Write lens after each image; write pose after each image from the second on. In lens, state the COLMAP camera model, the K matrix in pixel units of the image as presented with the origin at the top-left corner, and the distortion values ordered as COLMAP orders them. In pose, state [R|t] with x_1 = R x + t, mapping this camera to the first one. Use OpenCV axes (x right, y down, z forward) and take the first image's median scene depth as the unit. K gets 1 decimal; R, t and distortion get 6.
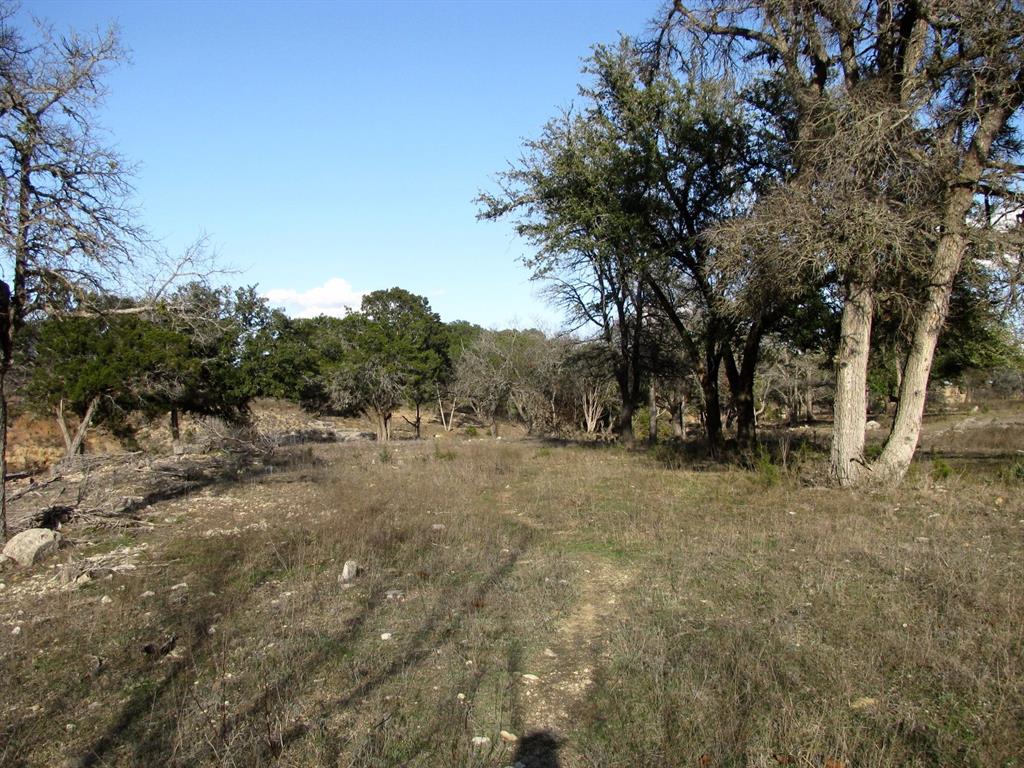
lens RADIAL K [[1071.9, 0, 472.2], [0, 1071.9, 385.0], [0, 0, 1]] dist [-0.191563, 0.227350]
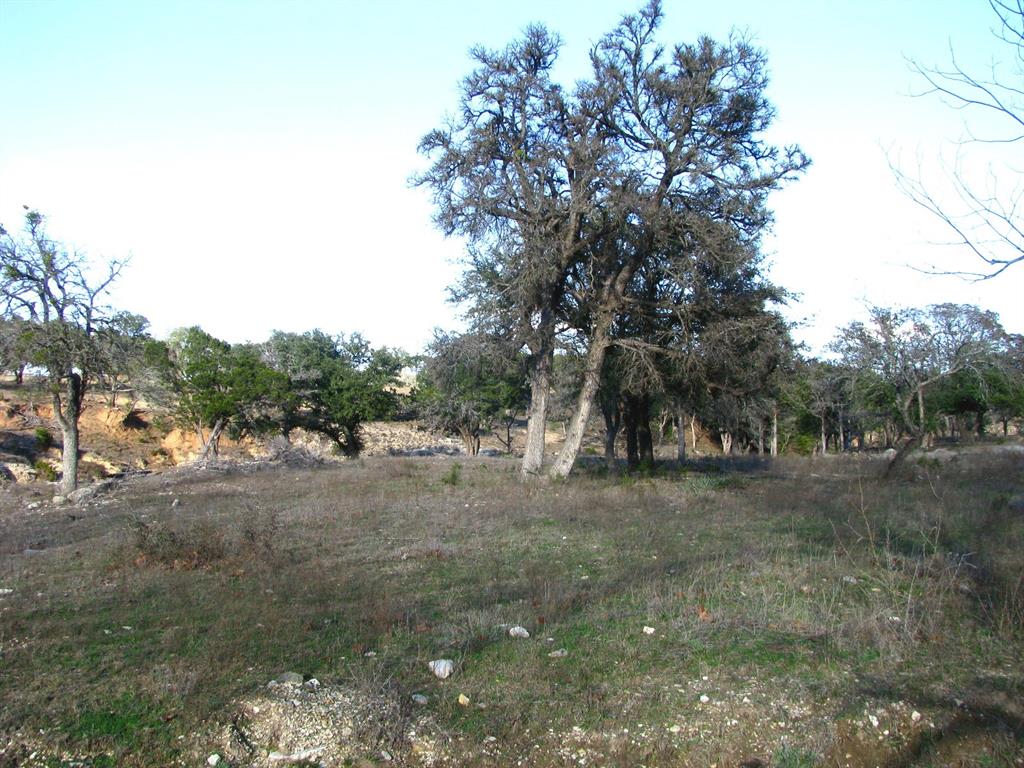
lens RADIAL K [[1071.9, 0, 472.2], [0, 1071.9, 385.0], [0, 0, 1]] dist [-0.191563, 0.227350]
pose [[0.979654, 0.012193, -0.200323, 0.609835], [-0.015212, 0.999793, -0.013541, -0.047438], [0.200116, 0.016313, 0.979636, -0.744302]]
